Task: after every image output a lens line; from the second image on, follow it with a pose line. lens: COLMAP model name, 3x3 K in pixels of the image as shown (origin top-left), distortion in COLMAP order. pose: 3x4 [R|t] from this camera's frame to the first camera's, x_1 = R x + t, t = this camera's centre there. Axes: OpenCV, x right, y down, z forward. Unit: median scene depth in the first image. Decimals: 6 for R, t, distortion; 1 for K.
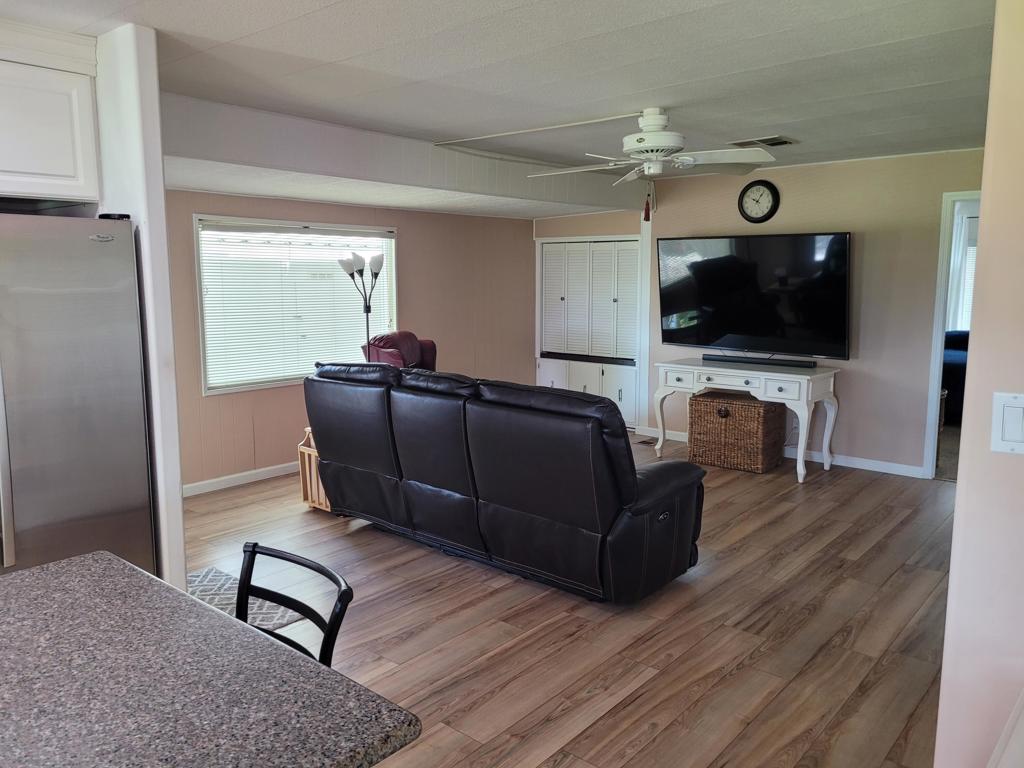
lens RADIAL K [[765.2, 0, 512.7], [0, 765.2, 374.2], [0, 0, 1]] dist [0.046395, -0.010017]
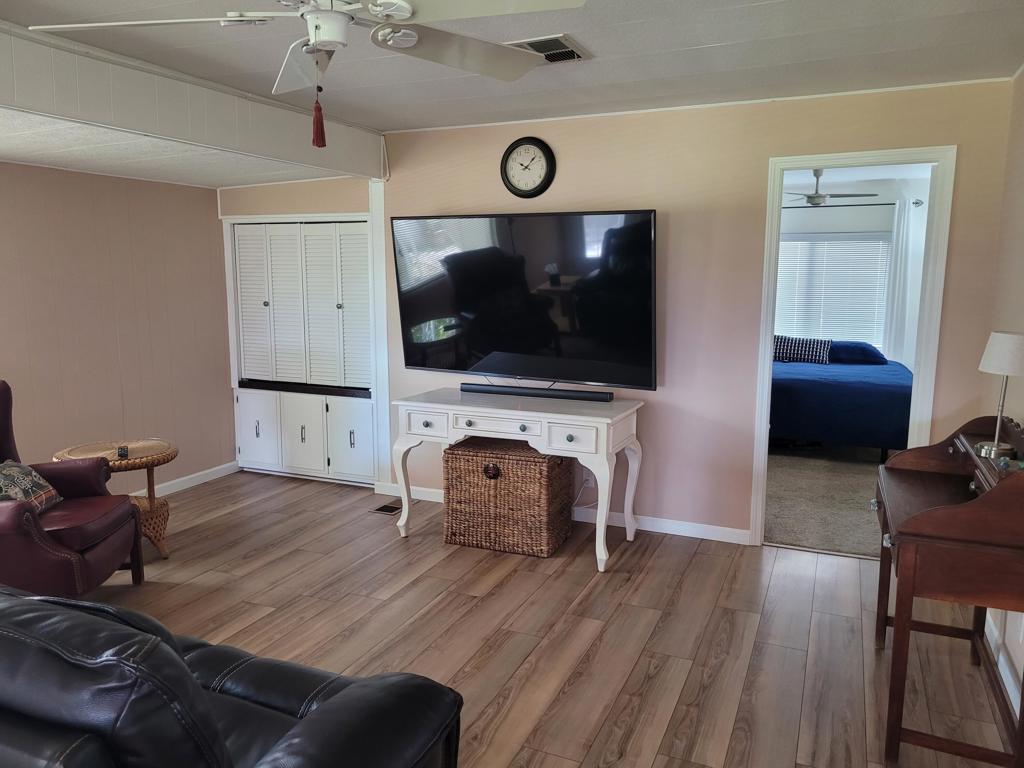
lens RADIAL K [[765.2, 0, 507.6], [0, 765.2, 383.7], [0, 0, 1]] dist [0.046395, -0.010017]
pose [[0.957443, -0.037979, 0.286114, 0.090440], [0.033932, 0.999242, 0.019091, -0.038978], [-0.286622, -0.008570, 0.958005, 0.324771]]
